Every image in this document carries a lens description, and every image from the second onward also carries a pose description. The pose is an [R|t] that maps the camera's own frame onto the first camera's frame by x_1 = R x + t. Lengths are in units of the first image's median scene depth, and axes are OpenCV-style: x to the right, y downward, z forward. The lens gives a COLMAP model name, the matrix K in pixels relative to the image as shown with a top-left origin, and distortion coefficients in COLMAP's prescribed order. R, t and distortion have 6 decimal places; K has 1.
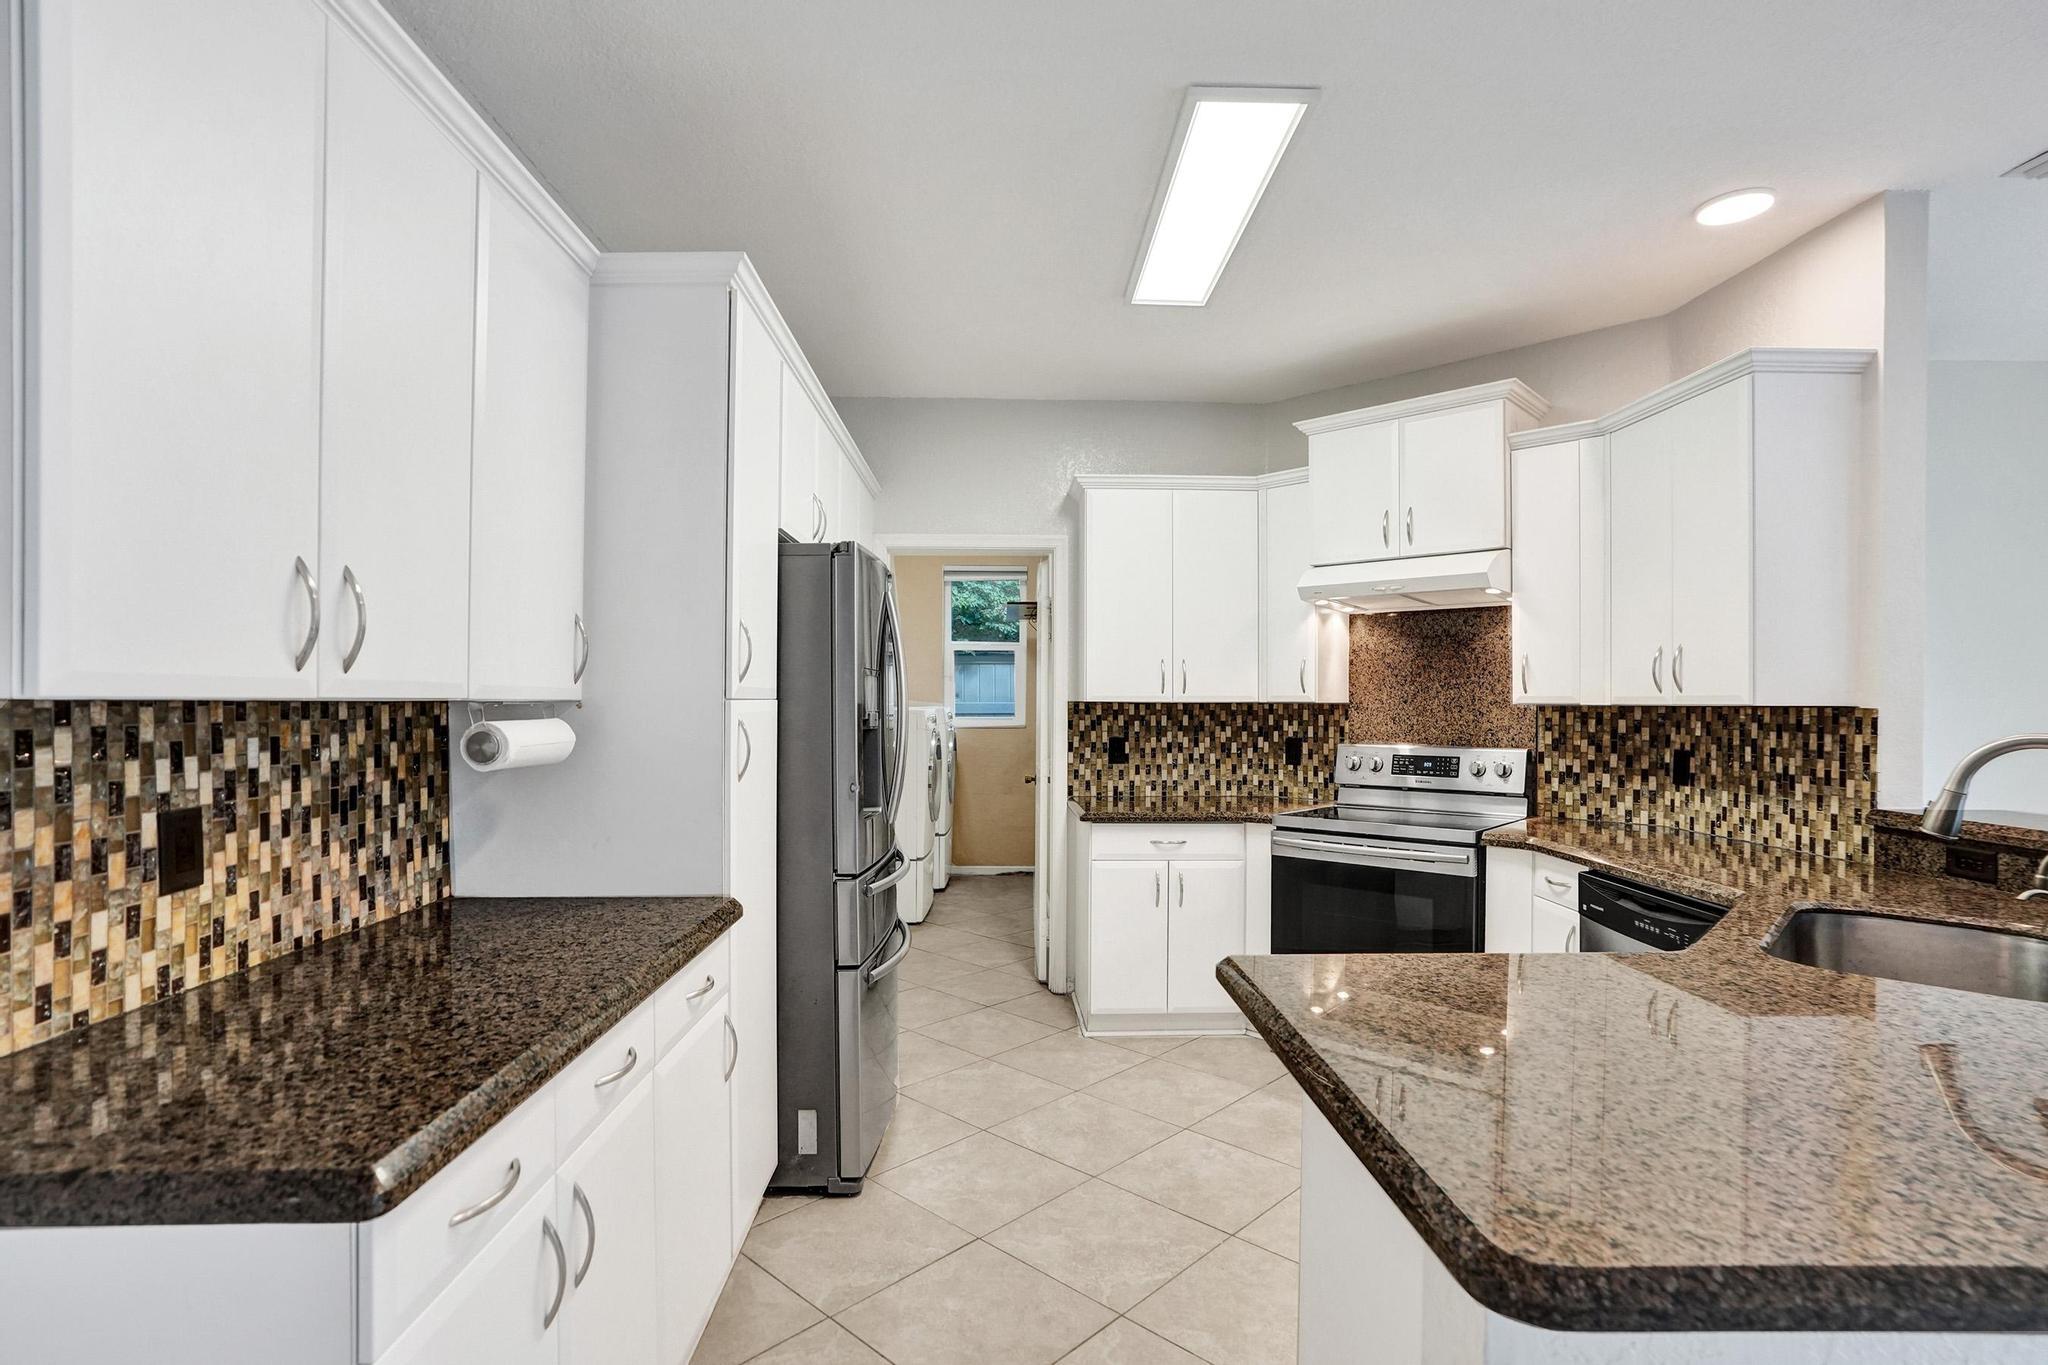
lens RADIAL K [[972.1, 0, 1047.0], [0, 972.1, 692.4], [0, 0, 1]] dist [-0.042493, 0.027158]
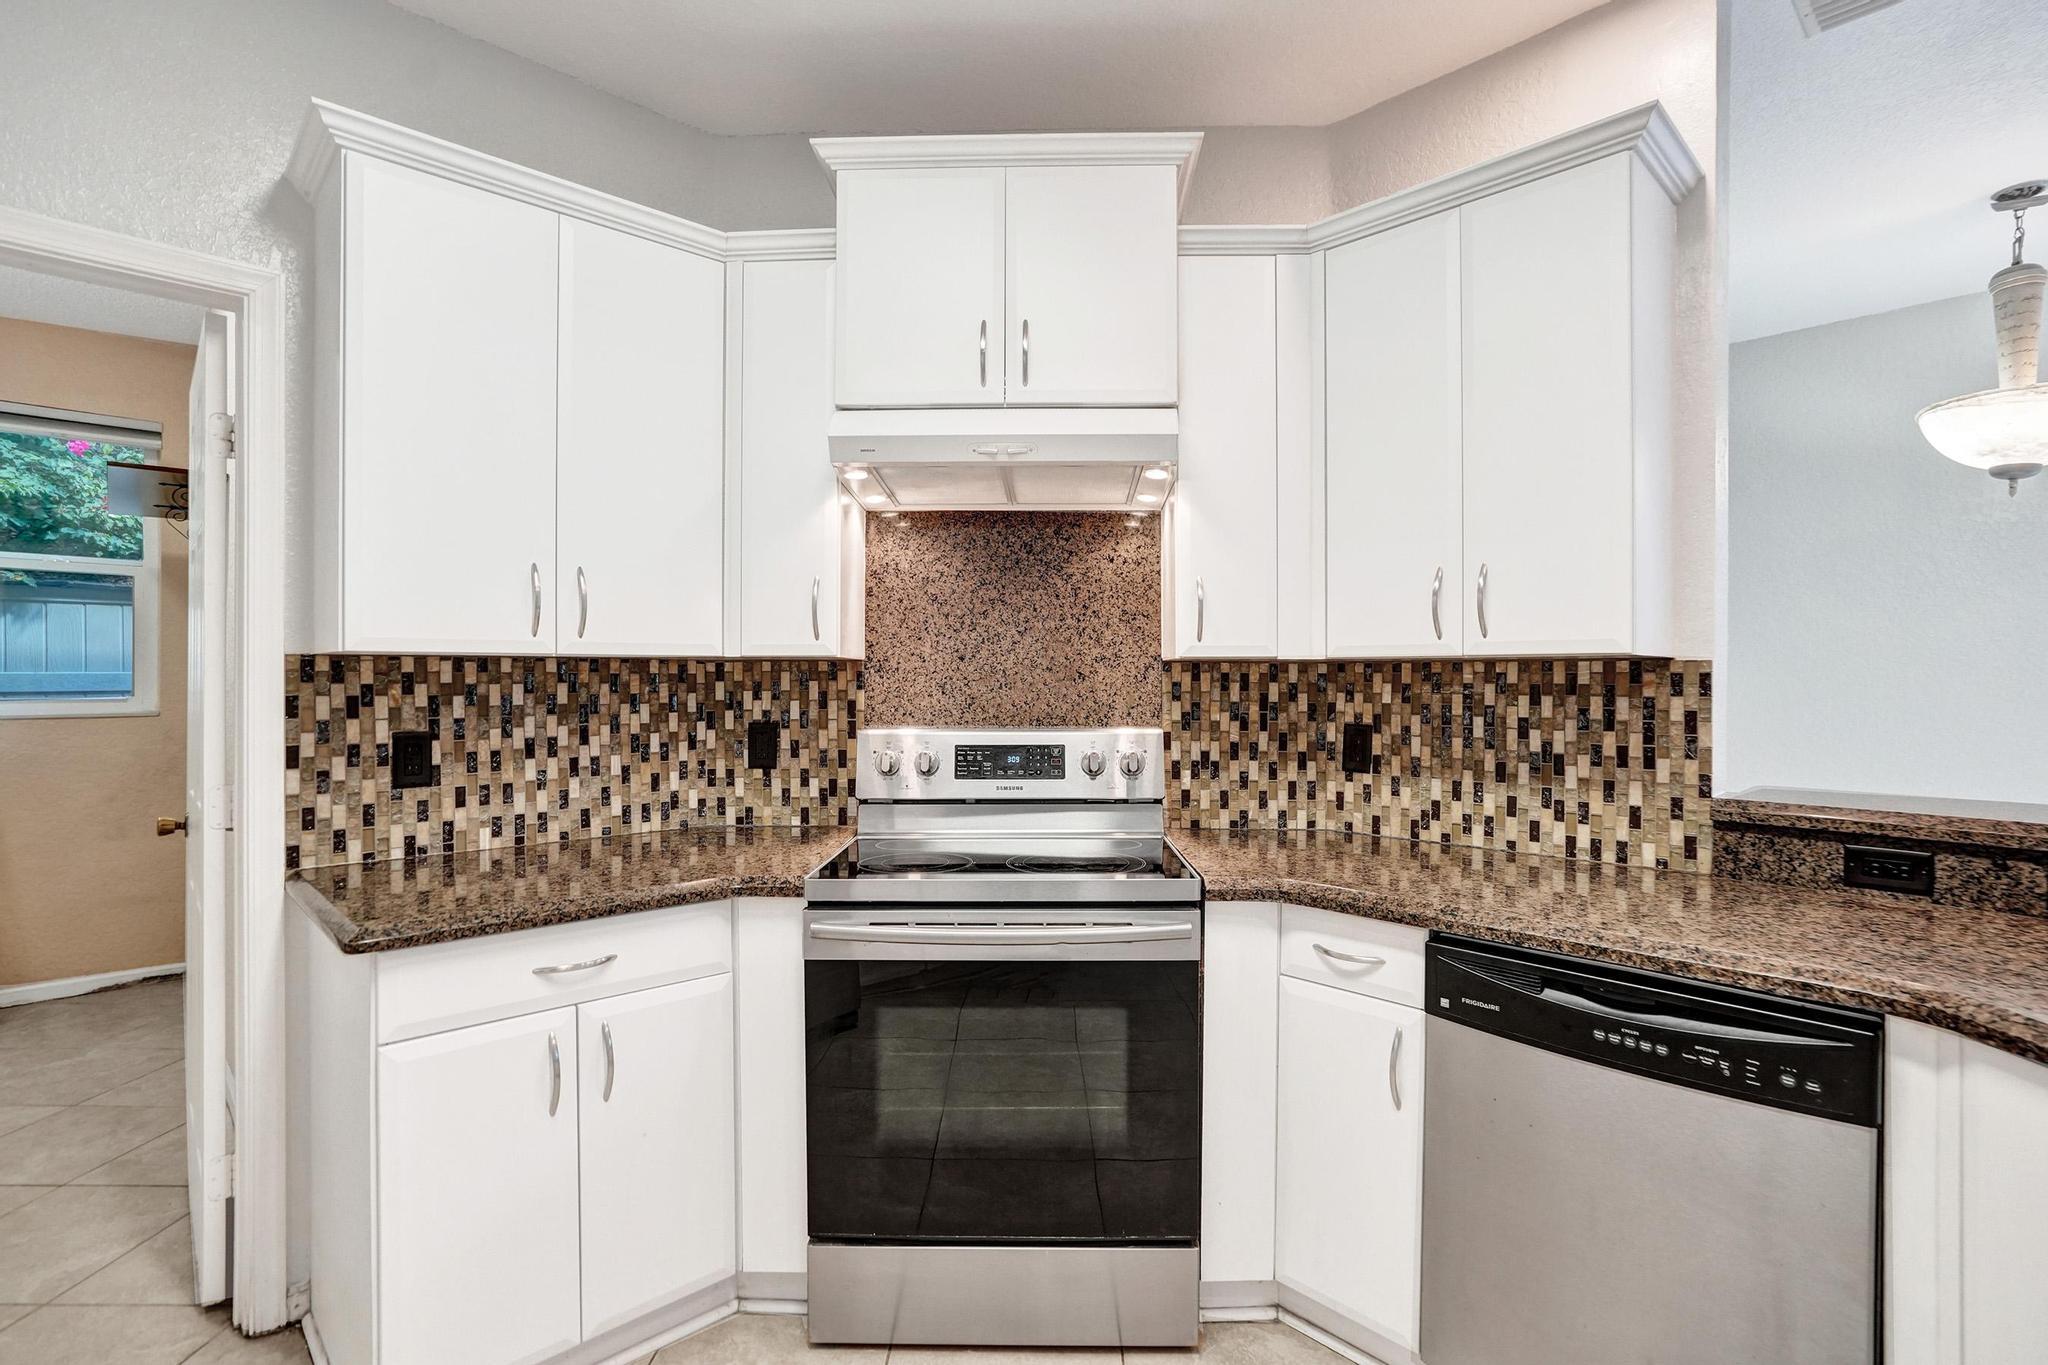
lens RADIAL K [[988.6, 0, 1009.5], [0, 988.6, 677.3], [0, 0, 1]] dist [-0.043402, 0.019218]
pose [[0.762079, -0.002673, 0.647479, -0.015357], [-0.003766, 0.999956, 0.008561, 0.018310], [-0.647473, -0.008962, 0.762035, 0.557590]]
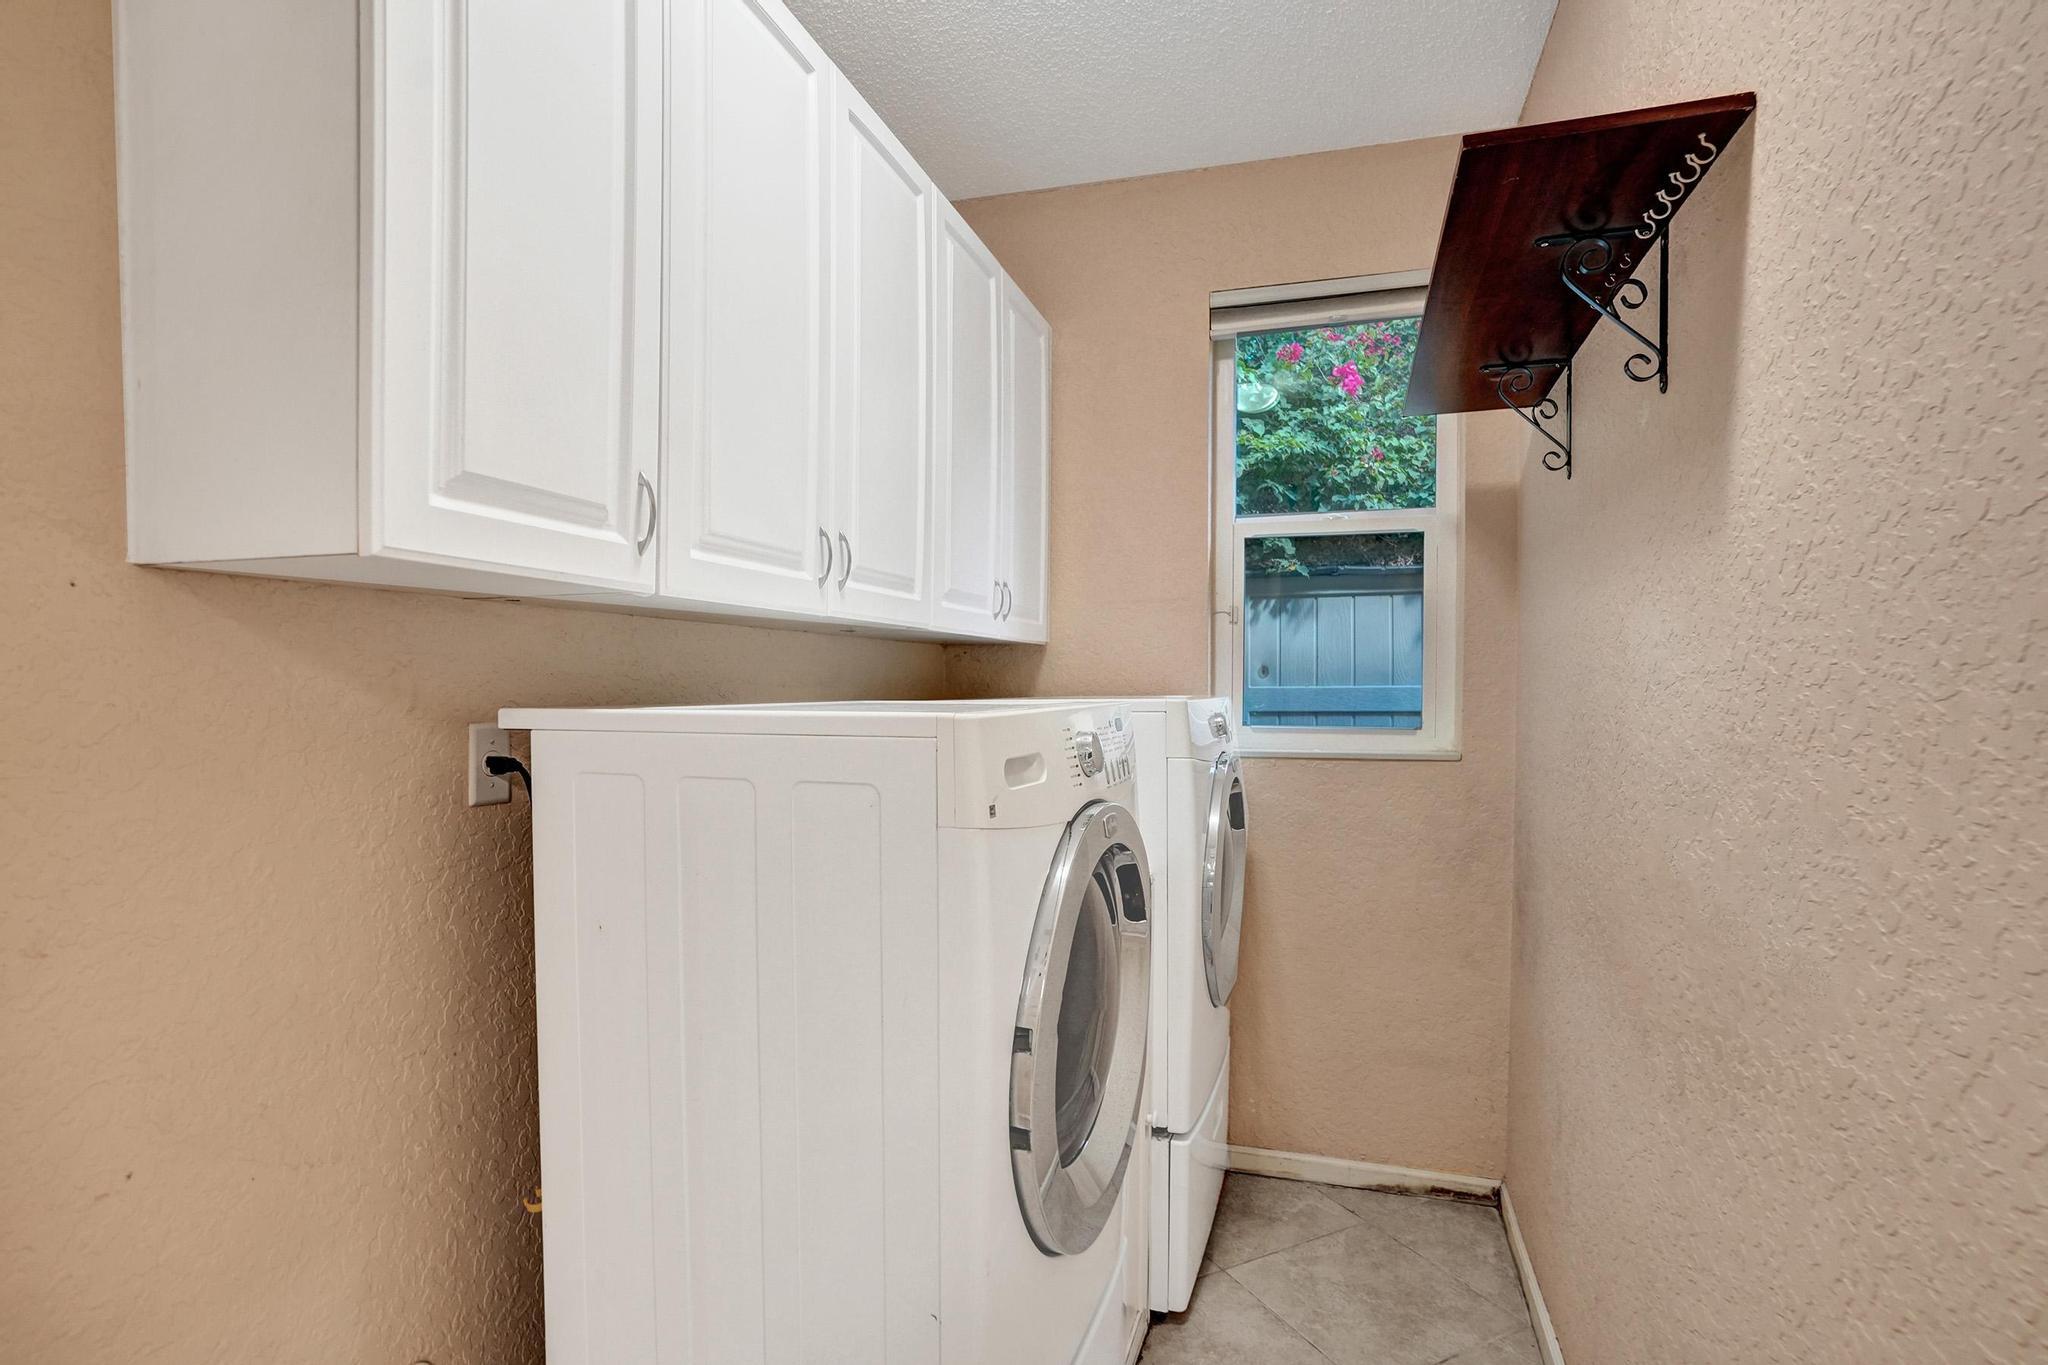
lens RADIAL K [[1011.5, 0, 1031.0], [0, 1011.5, 676.4], [0, 0, 1]] dist [-0.044719, 0.032086]
pose [[0.936742, -0.003101, -0.350007, -0.085556], [0.004441, 0.999986, 0.003025, 0.014737], [0.349993, -0.004388, 0.936742, 1.416708]]
